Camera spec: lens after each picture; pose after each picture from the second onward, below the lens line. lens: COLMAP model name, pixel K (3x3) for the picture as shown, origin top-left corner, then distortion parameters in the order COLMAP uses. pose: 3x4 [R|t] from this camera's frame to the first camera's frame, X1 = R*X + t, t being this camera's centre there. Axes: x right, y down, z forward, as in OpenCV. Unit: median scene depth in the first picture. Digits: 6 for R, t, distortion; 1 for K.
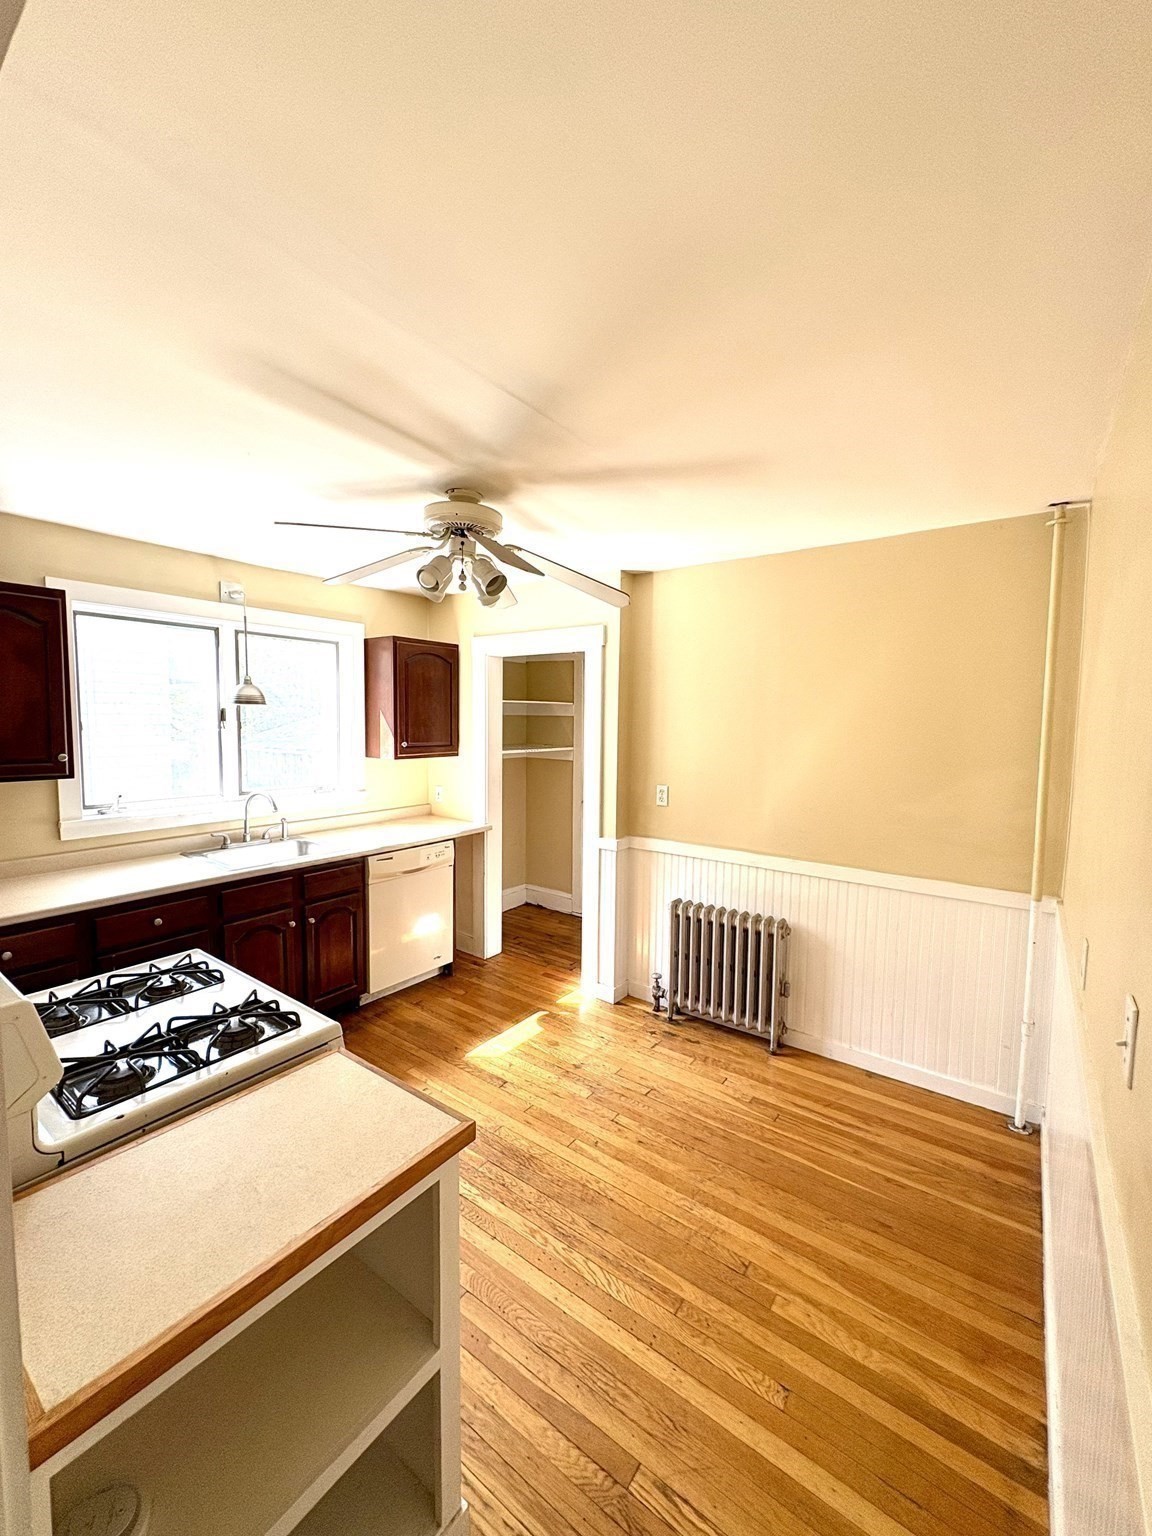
lens RADIAL K [[611.4, 0, 571.0], [0, 611.4, 762.9], [0, 0, 1]] dist [-0.001413, 0.000416]
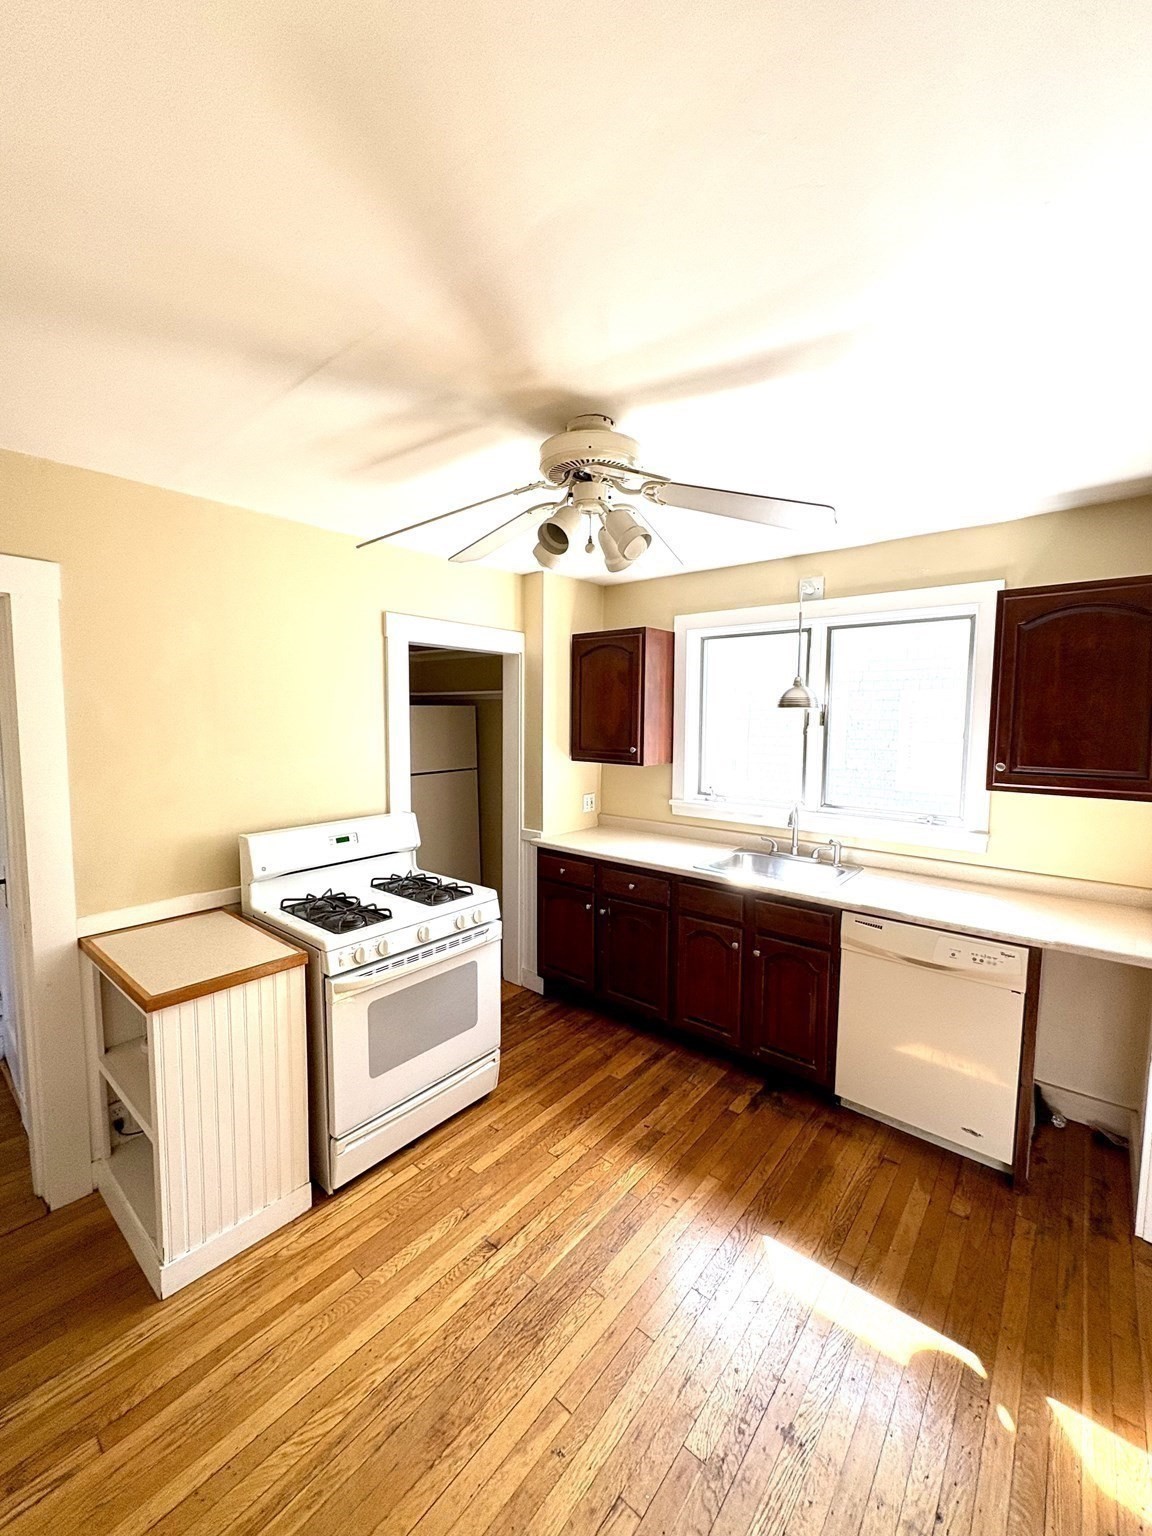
lens RADIAL K [[611.4, 0, 581.1], [0, 611.4, 765.4], [0, 0, 1]] dist [-0.001413, 0.000416]
pose [[-0.051057, 0.069697, -0.996261, 0.607043], [-0.081220, 0.993968, 0.073699, -0.073956], [0.995388, 0.084679, -0.045088, 1.053903]]
